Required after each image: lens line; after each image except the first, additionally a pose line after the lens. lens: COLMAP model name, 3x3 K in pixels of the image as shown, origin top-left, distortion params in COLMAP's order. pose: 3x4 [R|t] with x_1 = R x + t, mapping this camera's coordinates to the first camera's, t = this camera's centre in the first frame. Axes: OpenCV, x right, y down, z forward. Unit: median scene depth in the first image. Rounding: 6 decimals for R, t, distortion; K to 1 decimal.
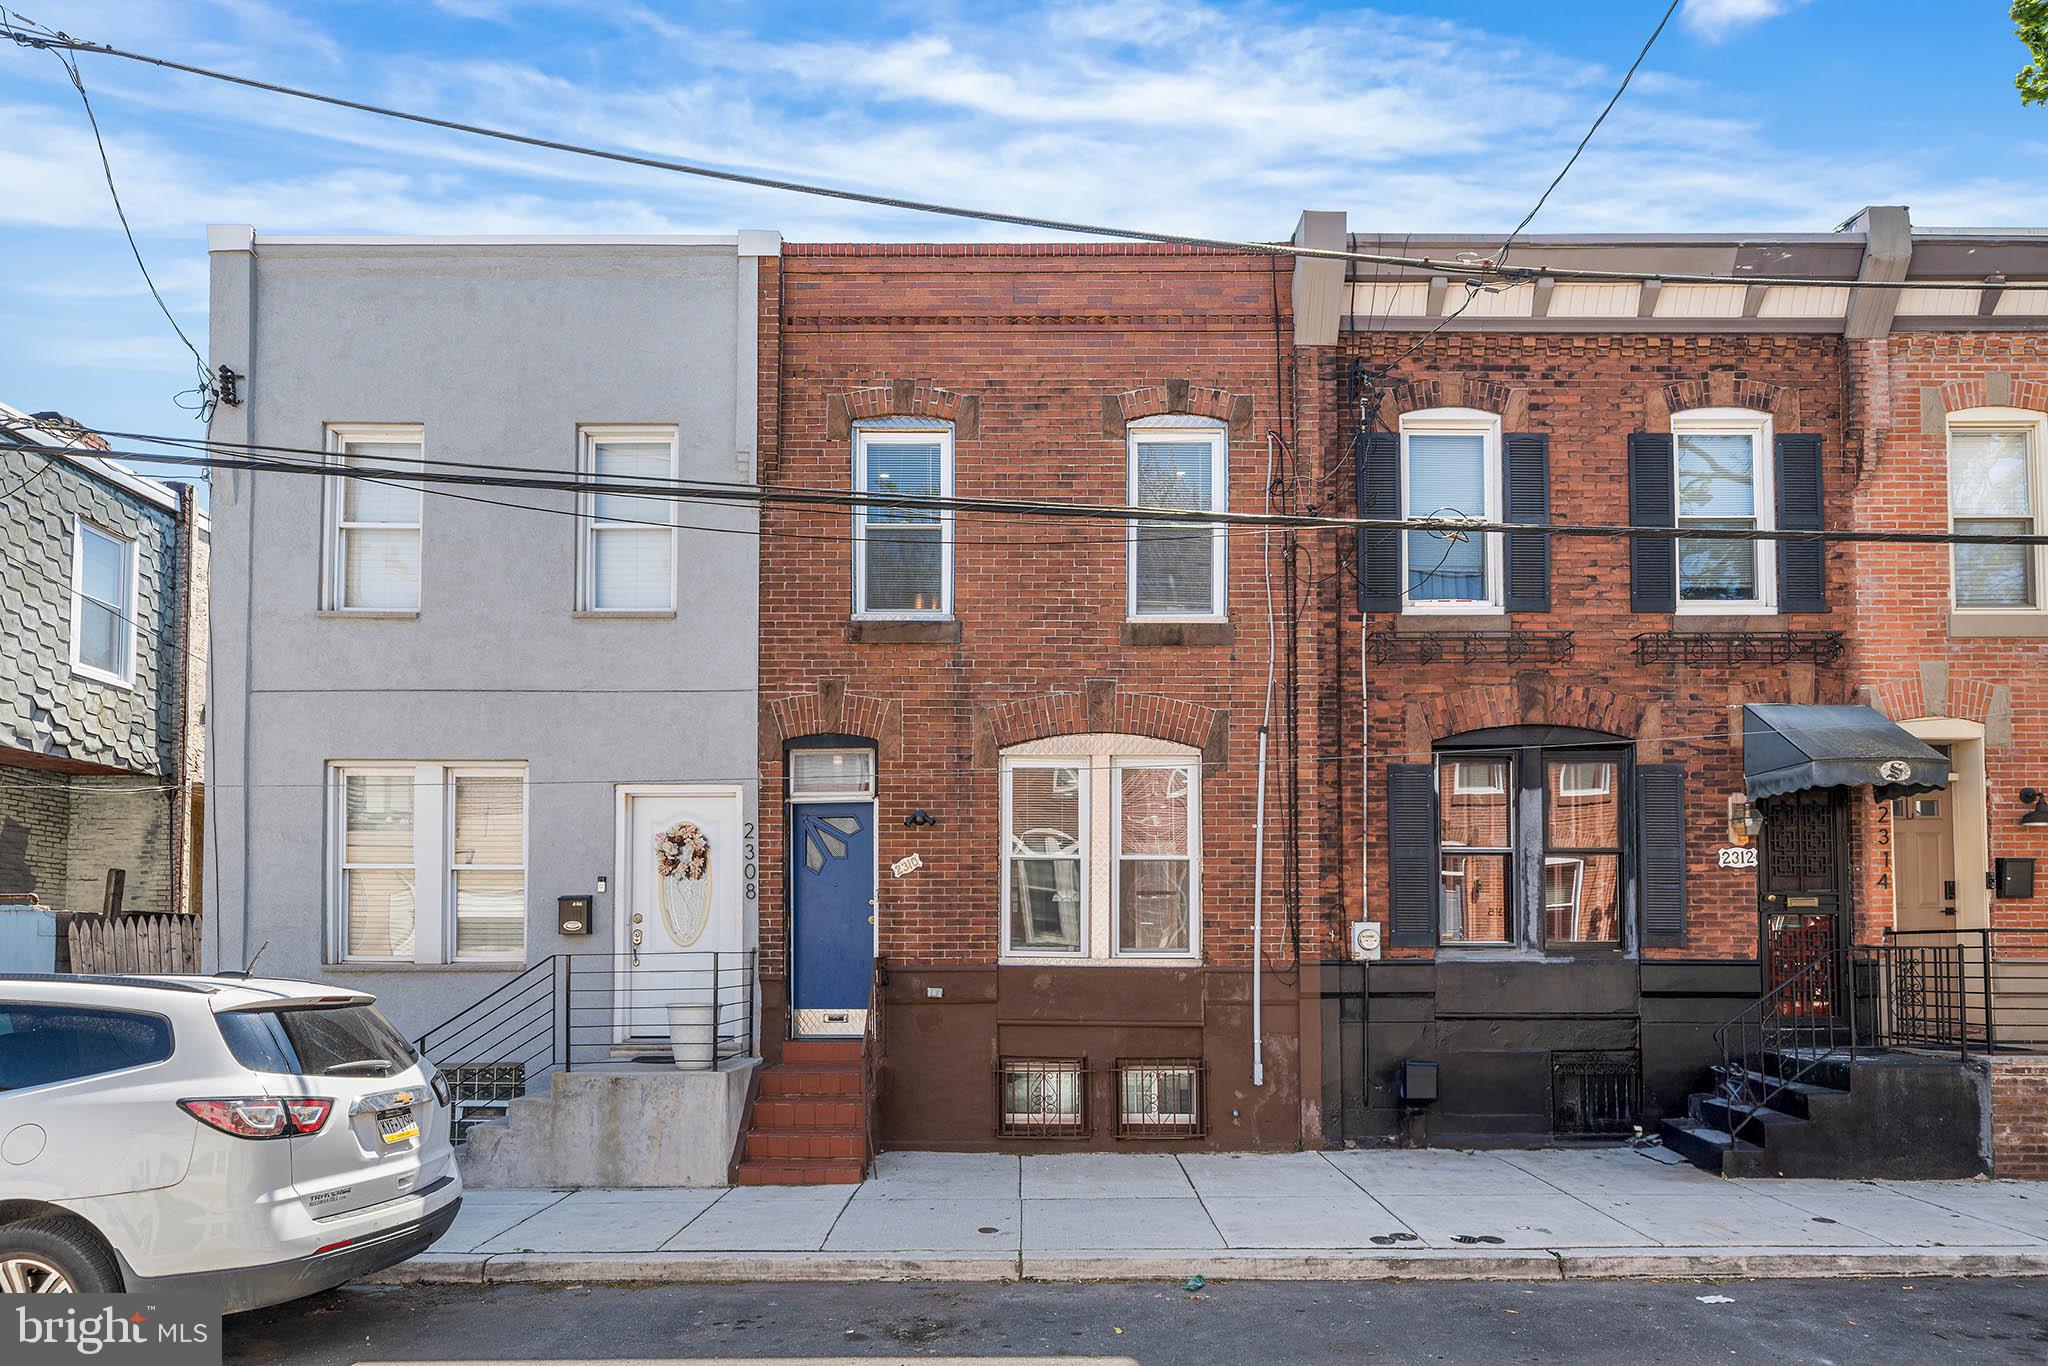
lens RADIAL K [[1178.2, 0, 1024.2], [0, 1178.2, 687.7], [0, 0, 1]] dist [0.002942, -0.000181]
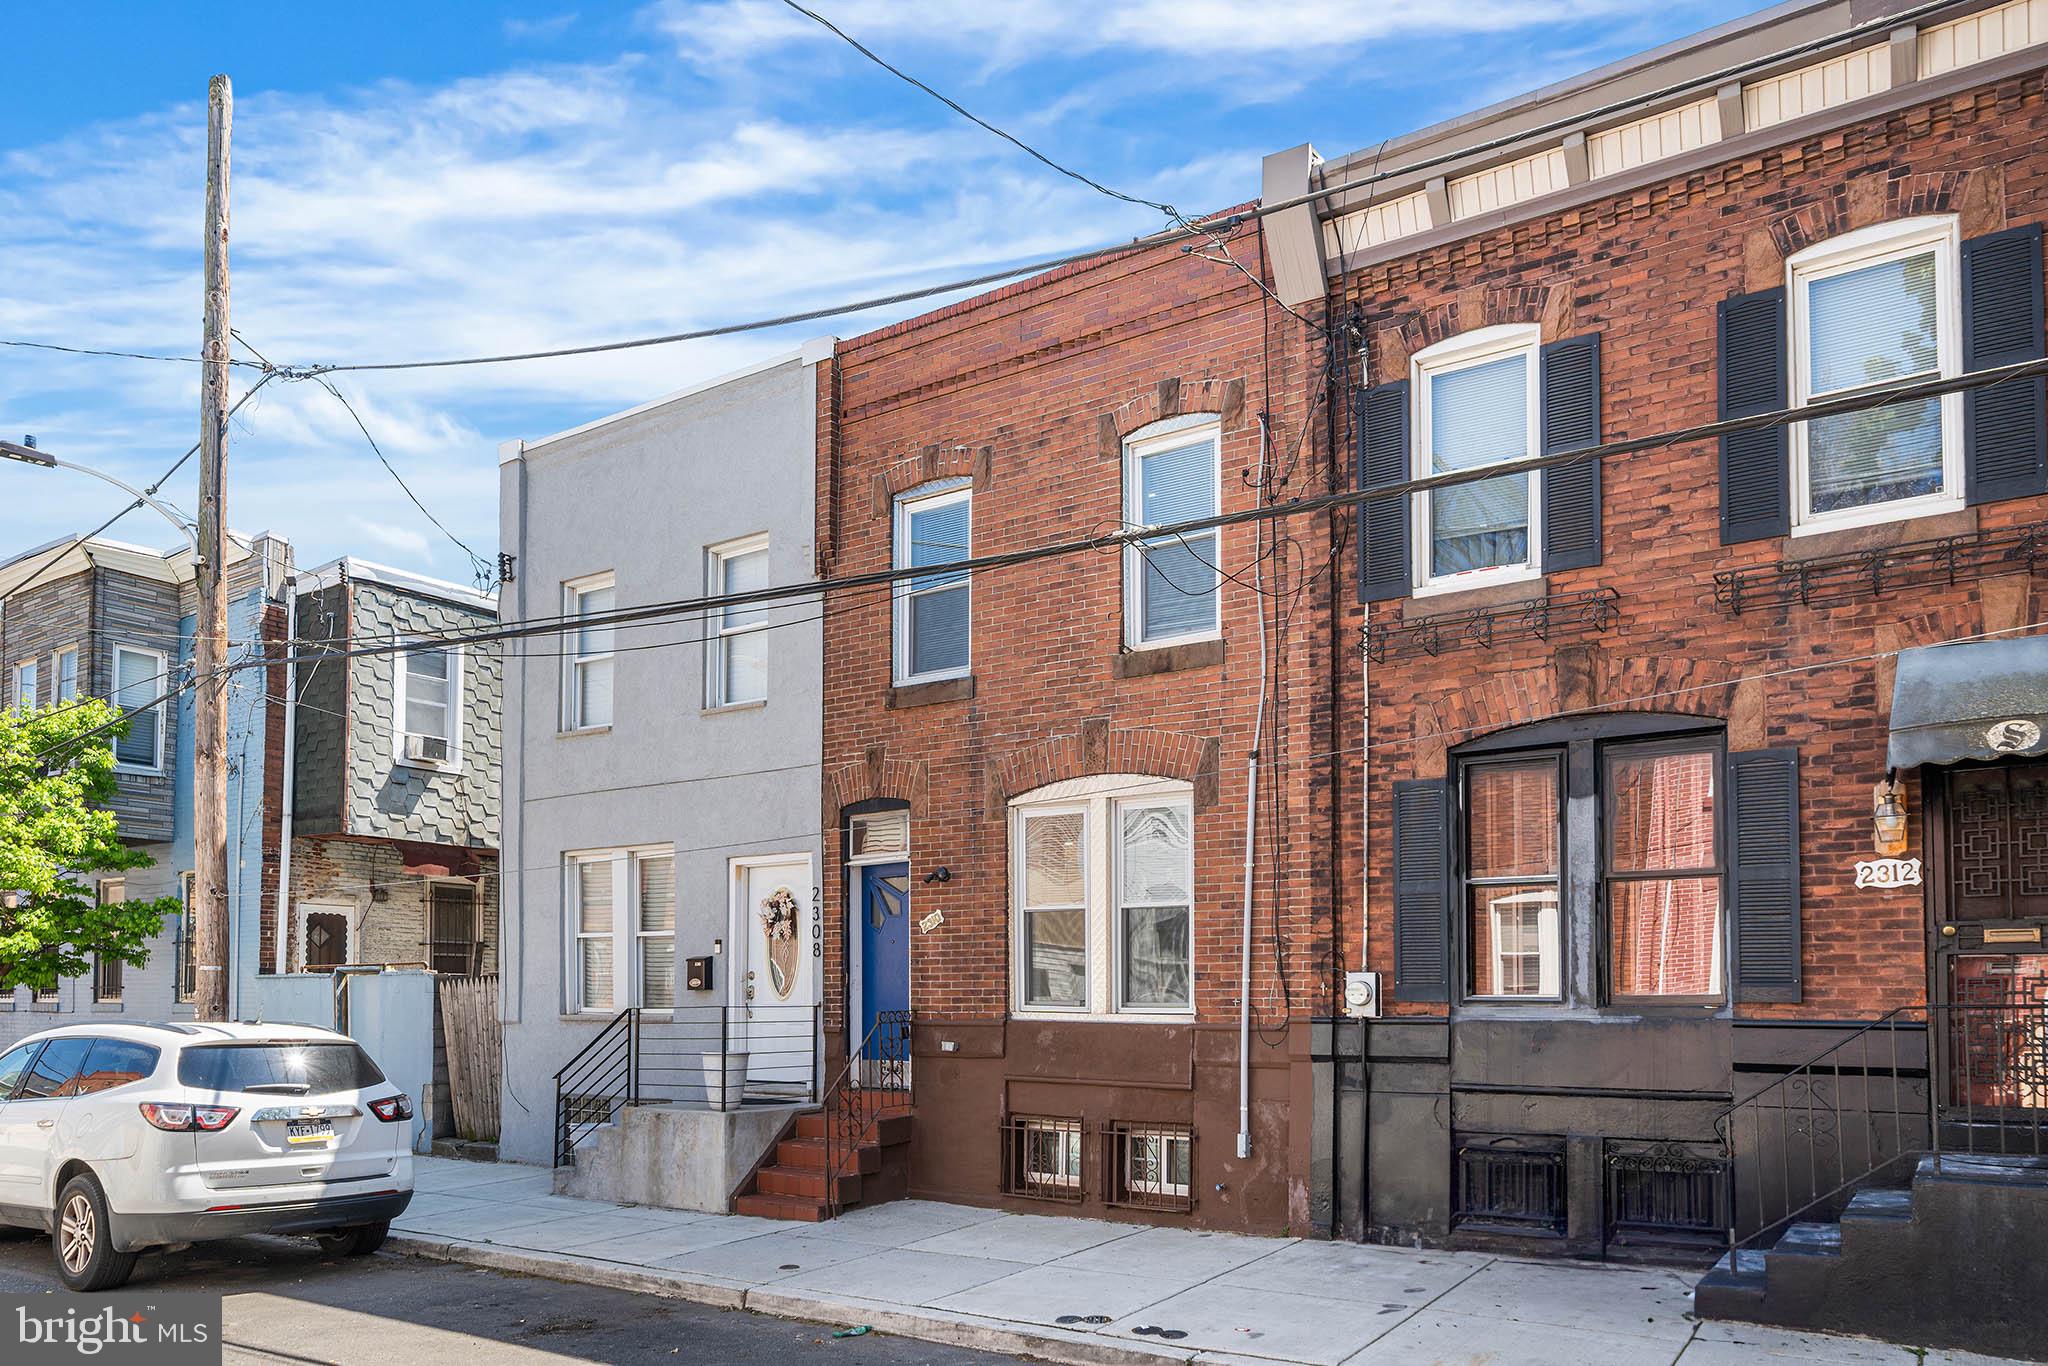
lens RADIAL K [[1322.6, 0, 1024.9], [0, 1322.6, 680.0], [0, 0, 1]] dist [0.003384, 0.000233]
pose [[0.839056, -0.127482, -0.528897, 0.591849], [0.118123, 0.991656, -0.051629, 0.010848], [0.531066, -0.019156, 0.847114, 0.068587]]
